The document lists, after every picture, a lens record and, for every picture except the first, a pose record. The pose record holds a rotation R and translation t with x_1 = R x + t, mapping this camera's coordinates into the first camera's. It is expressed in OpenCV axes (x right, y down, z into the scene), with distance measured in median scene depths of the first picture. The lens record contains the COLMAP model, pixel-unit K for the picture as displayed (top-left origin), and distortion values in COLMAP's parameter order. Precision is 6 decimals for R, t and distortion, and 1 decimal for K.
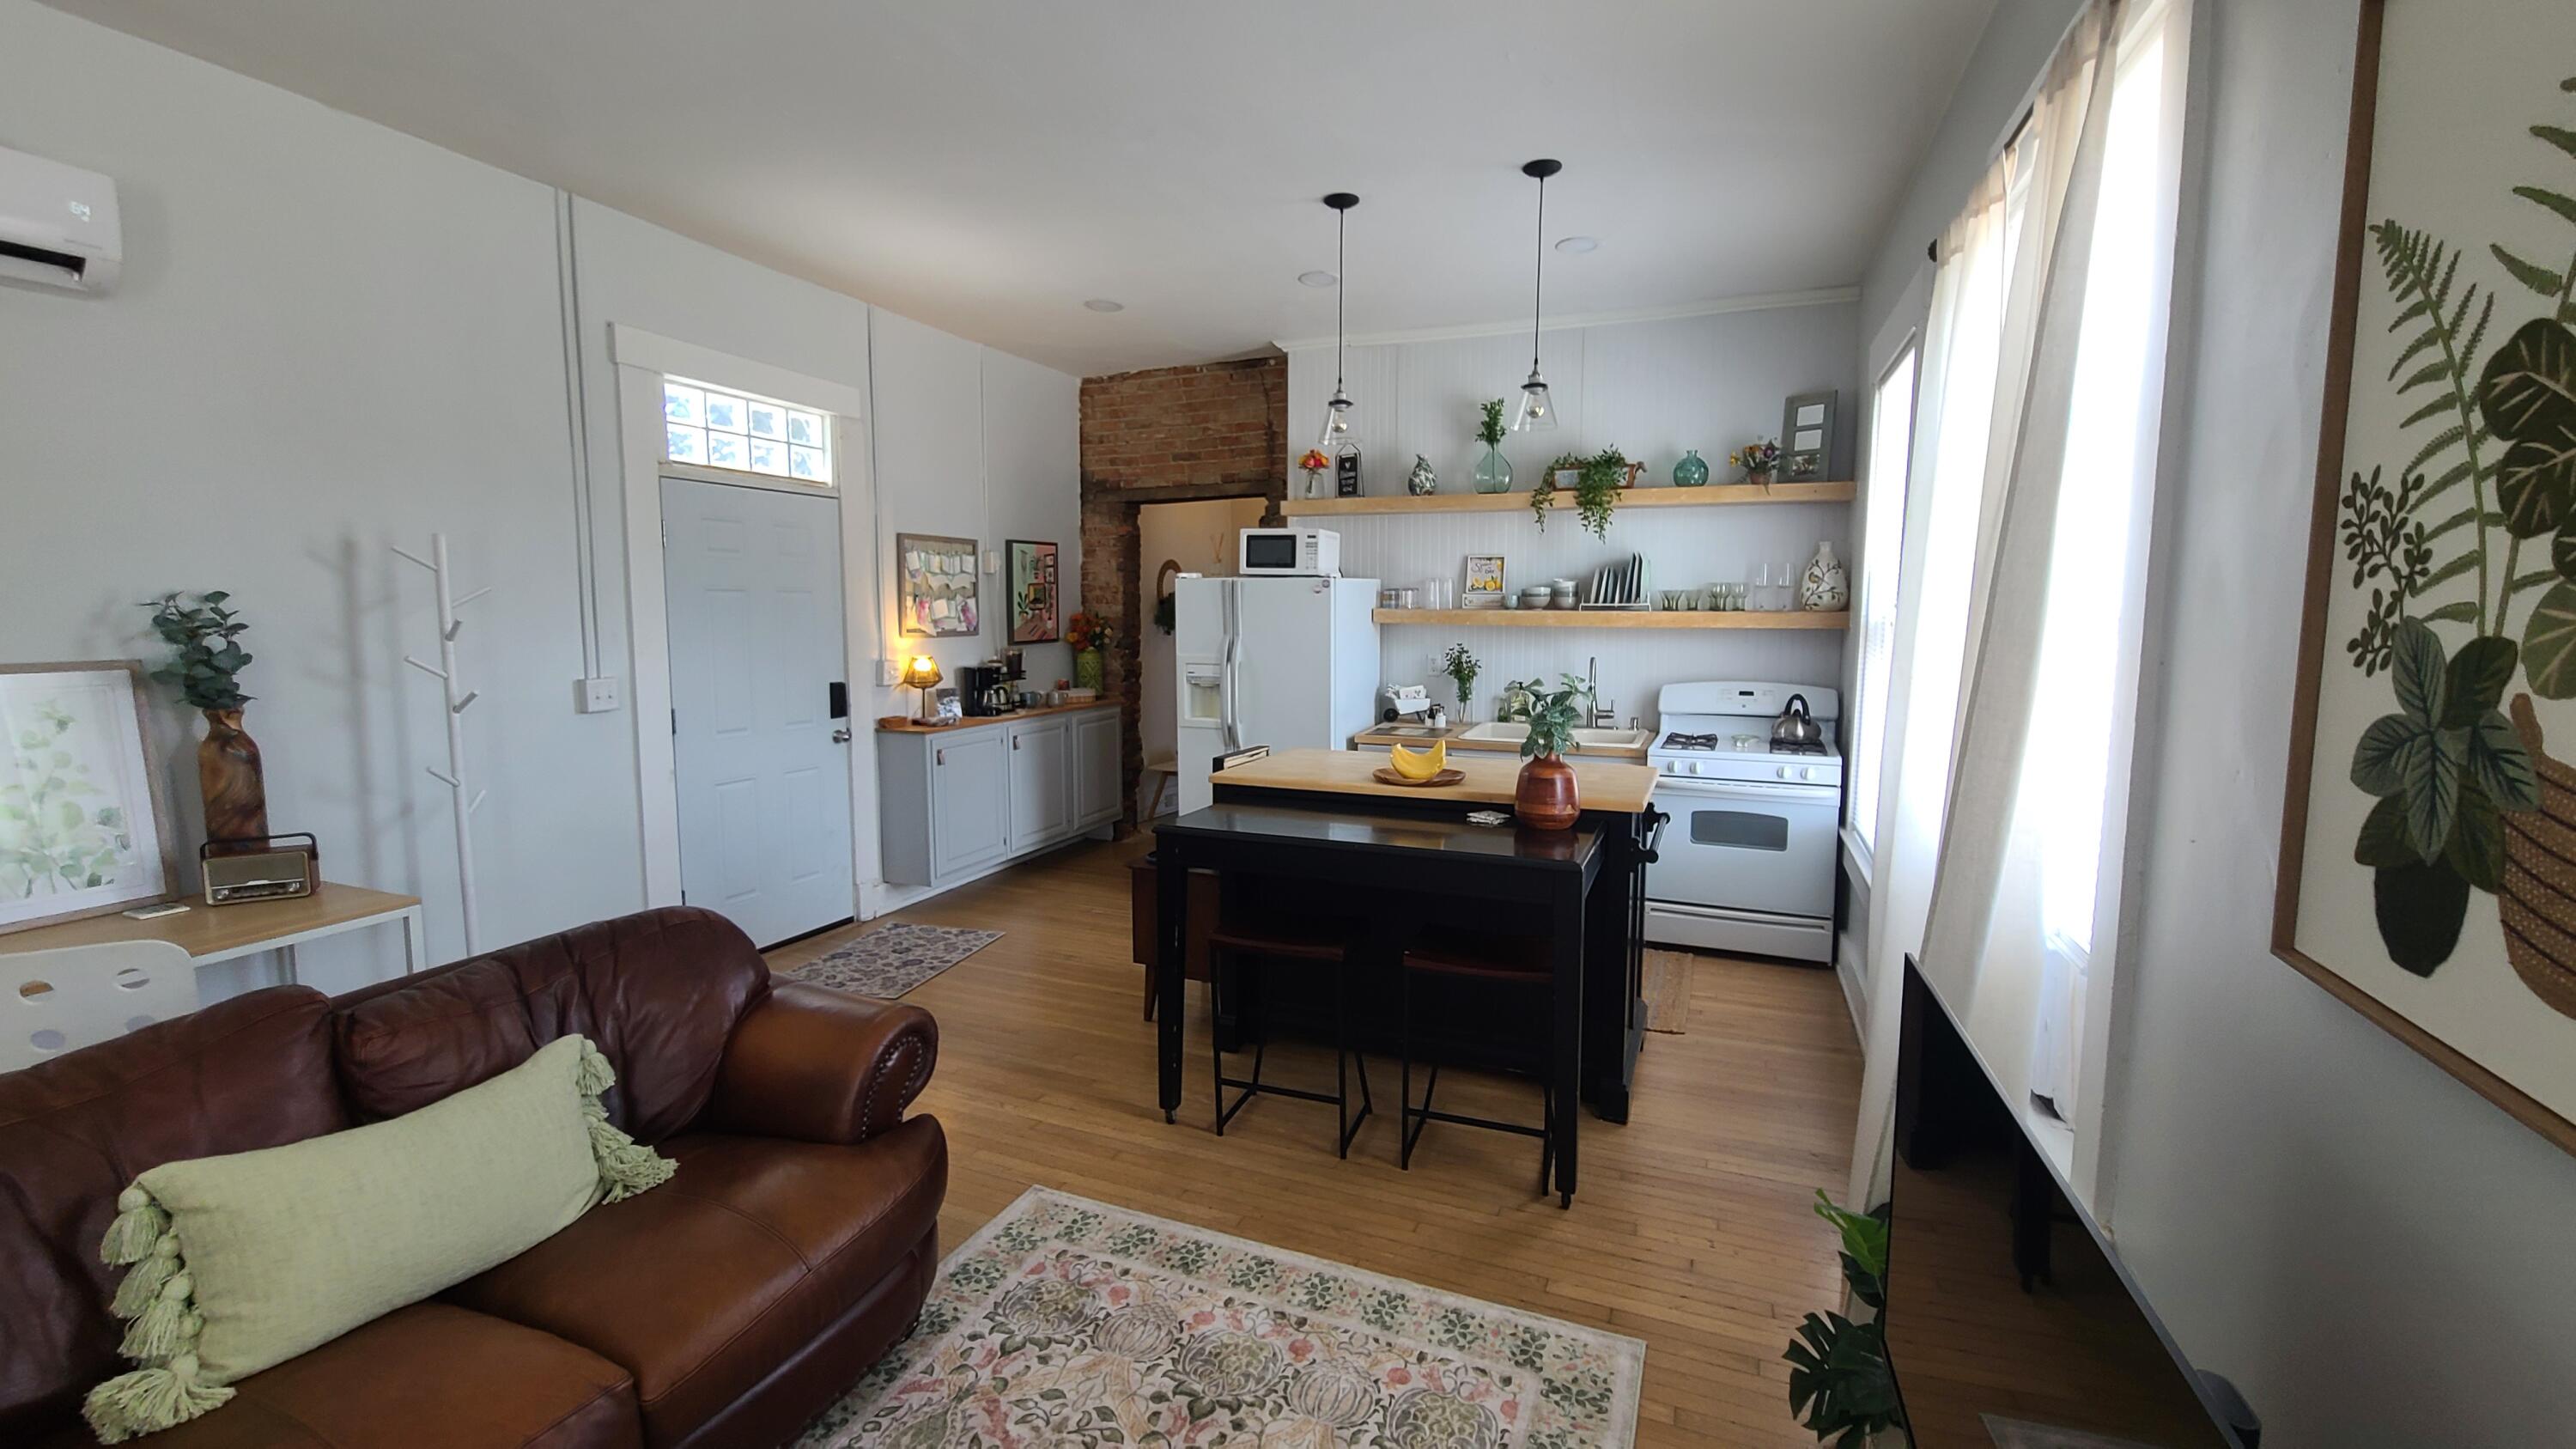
lens RADIAL K [[1057.5, 0, 1295.8], [0, 1057.5, 720.5], [0, 0, 1]] dist [0.002523, 0.000326]
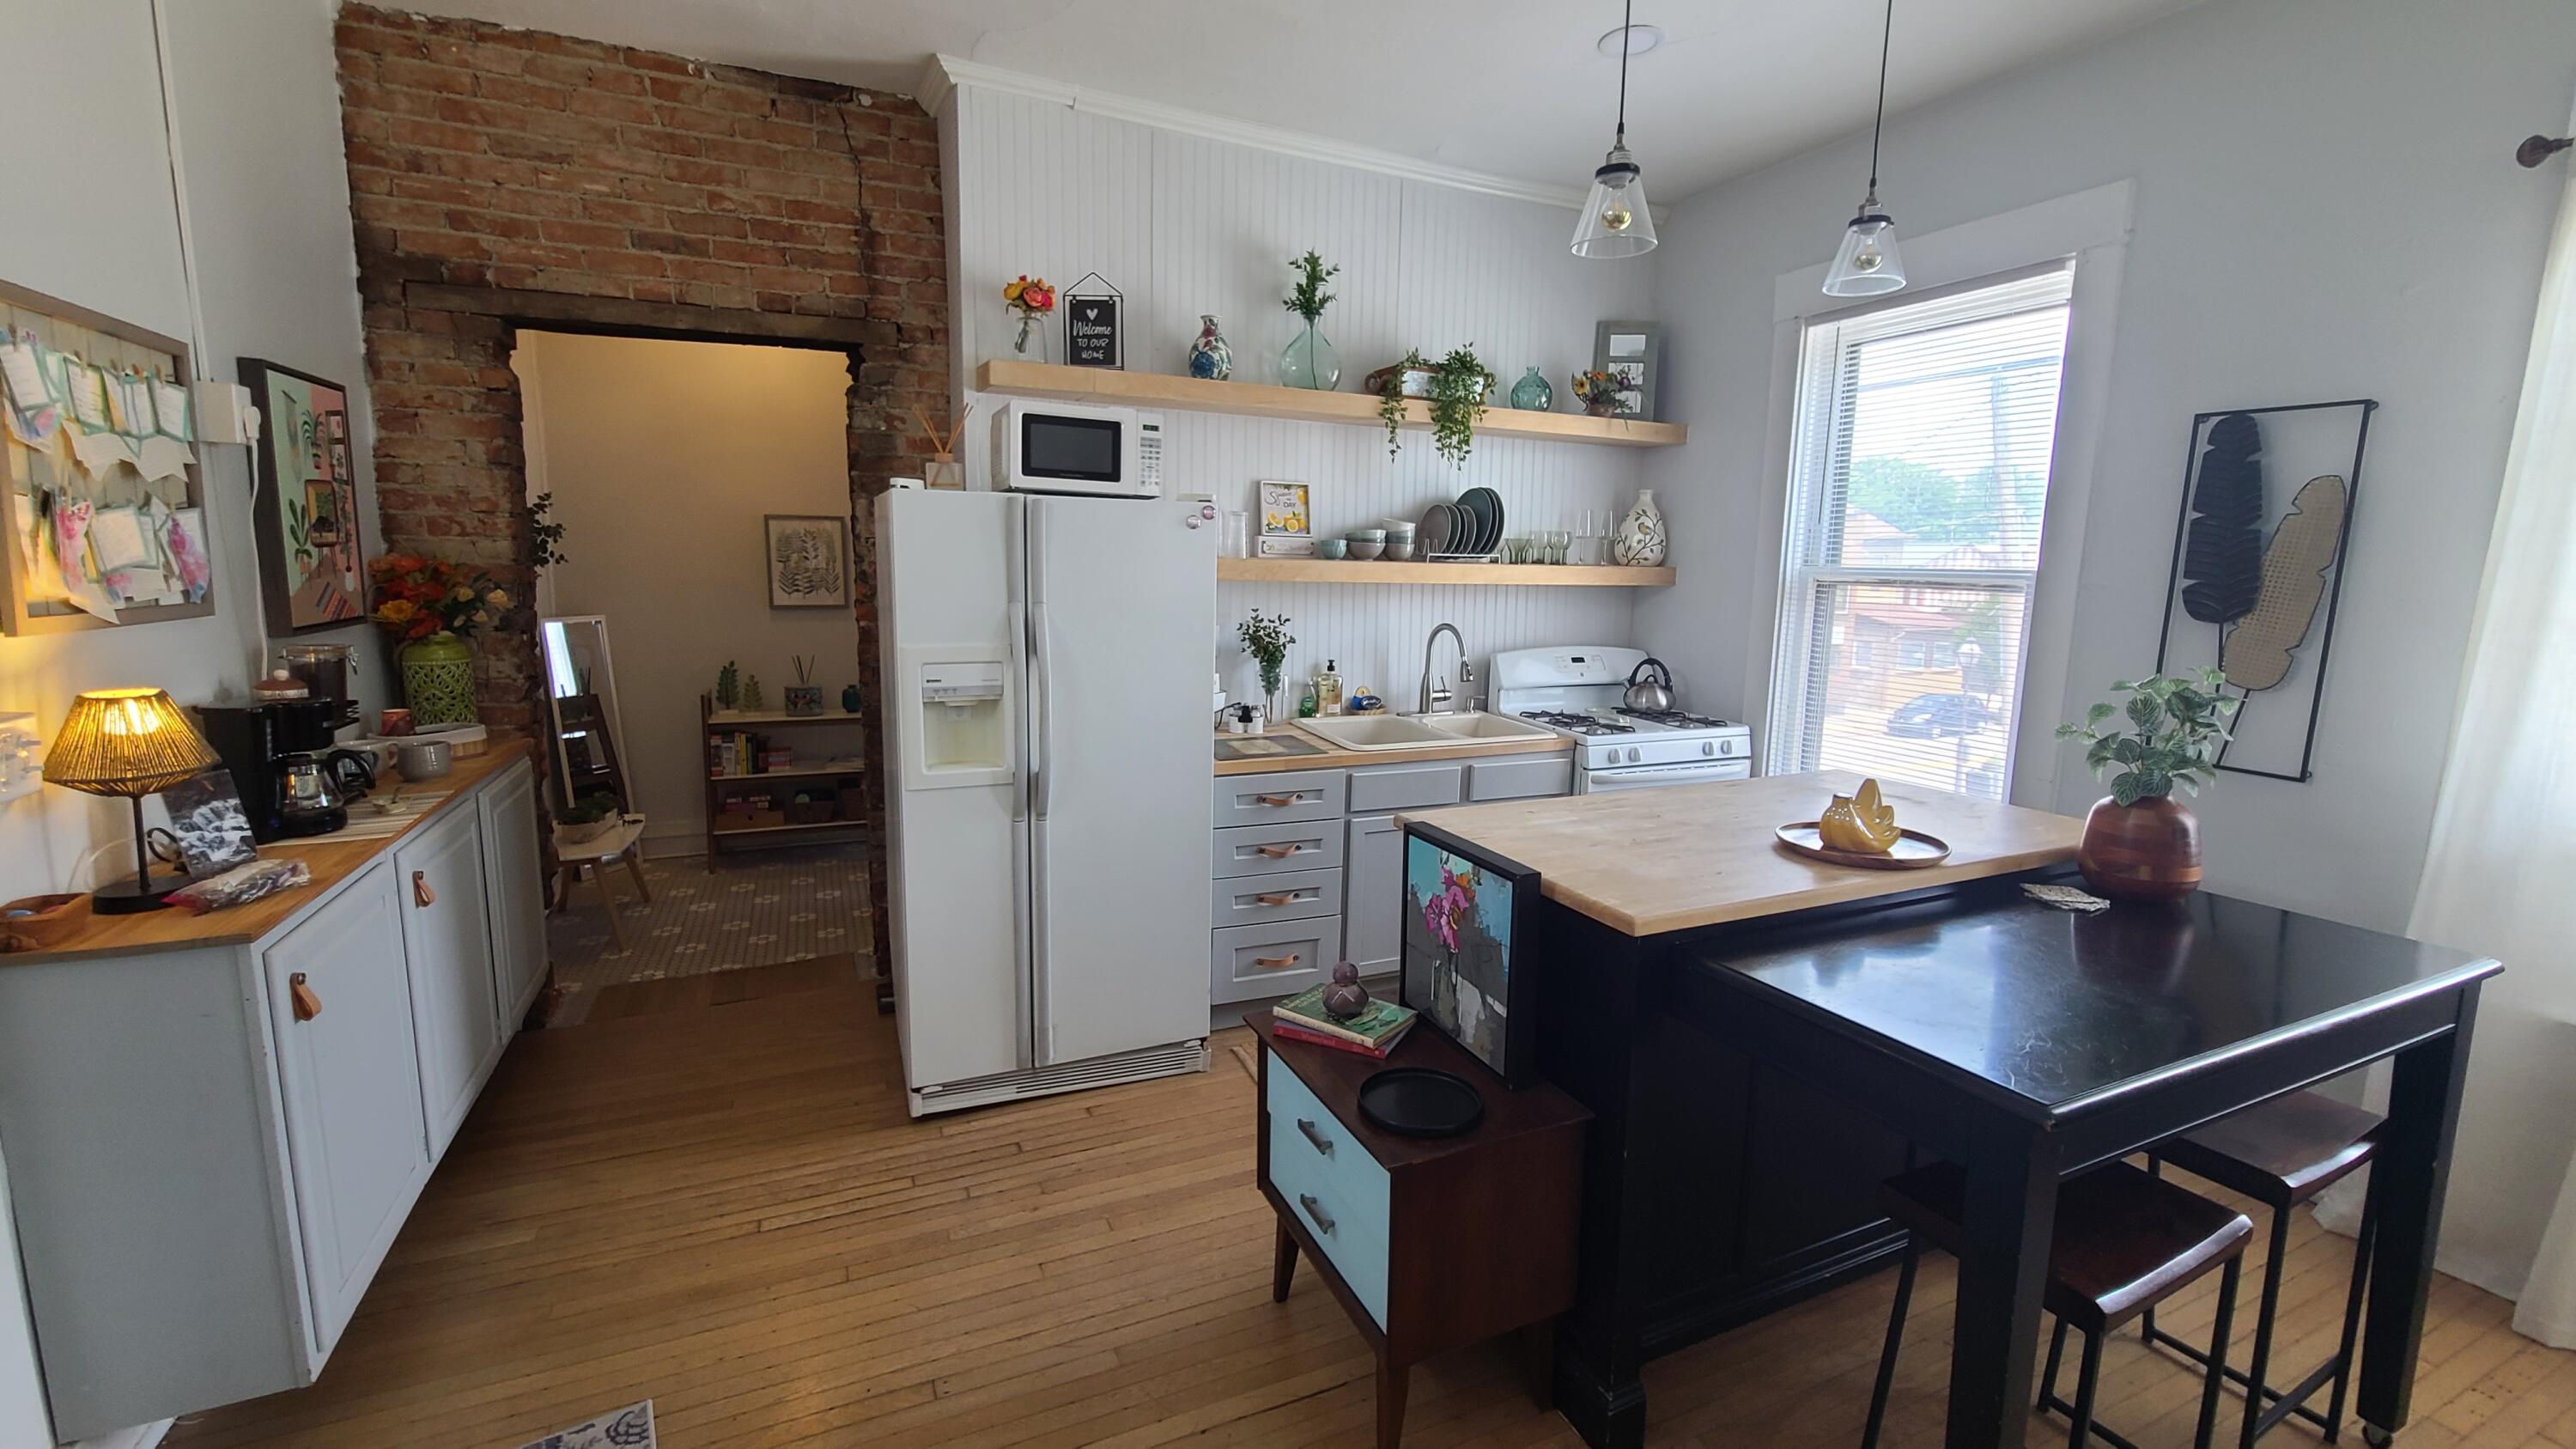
lens RADIAL K [[1057.5, 0, 1286.9], [0, 1057.5, 712.9], [0, 0, 1]] dist [0.002523, 0.000326]
pose [[0.681686, -0.094925, 0.725461, -0.341029], [0.064833, 0.995484, 0.069336, -0.052694], [-0.728766, -0.000231, 0.684762, 0.525322]]
